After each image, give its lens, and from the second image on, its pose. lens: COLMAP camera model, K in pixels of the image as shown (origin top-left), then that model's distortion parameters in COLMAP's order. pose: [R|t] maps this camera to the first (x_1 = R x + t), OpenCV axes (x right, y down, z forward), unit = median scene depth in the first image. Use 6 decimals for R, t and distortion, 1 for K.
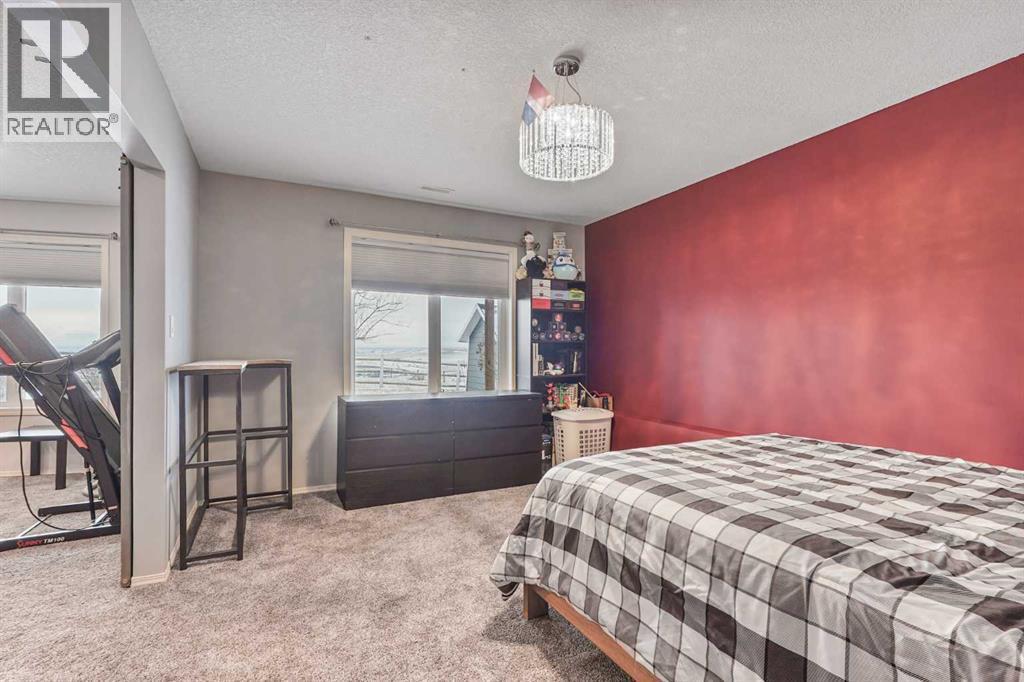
lens RADIAL K [[476.3, 0, 512.6], [0, 476.3, 348.3], [0, 0, 1]] dist [-0.000248, -0.000018]
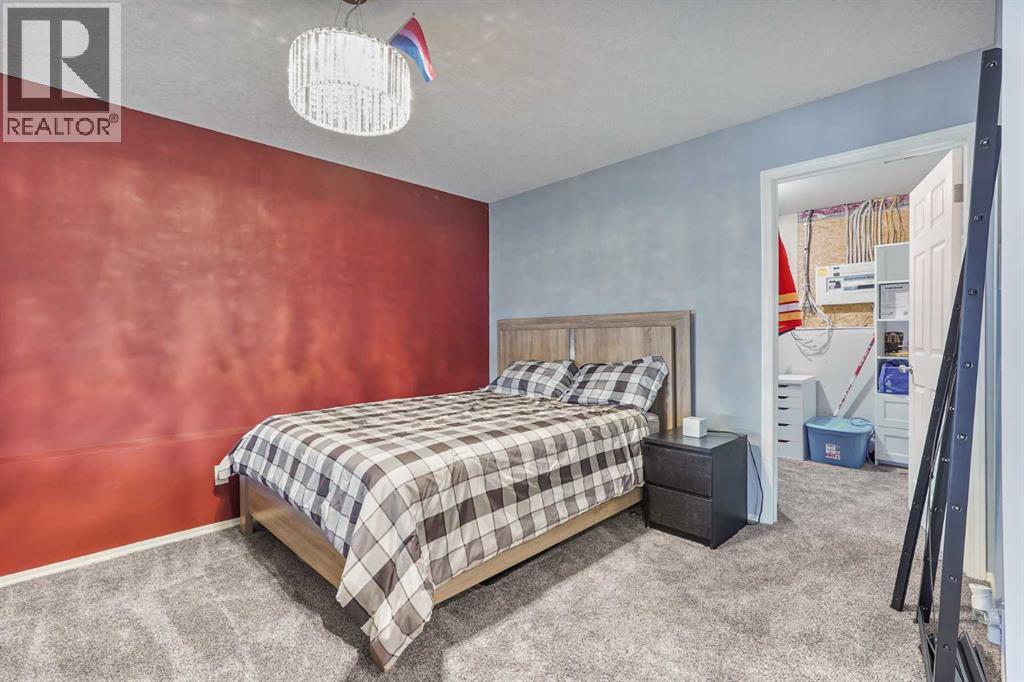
lens RADIAL K [[476.3, 0, 513.1], [0, 476.3, 337.7], [0, 0, 1]] dist [-0.000248, -0.000018]
pose [[-0.312169, 0.000143, 0.950026, -0.721288], [0.000907, 1.000000, 0.000148, 0.005466], [-0.950026, 0.000908, -0.312169, 0.946675]]
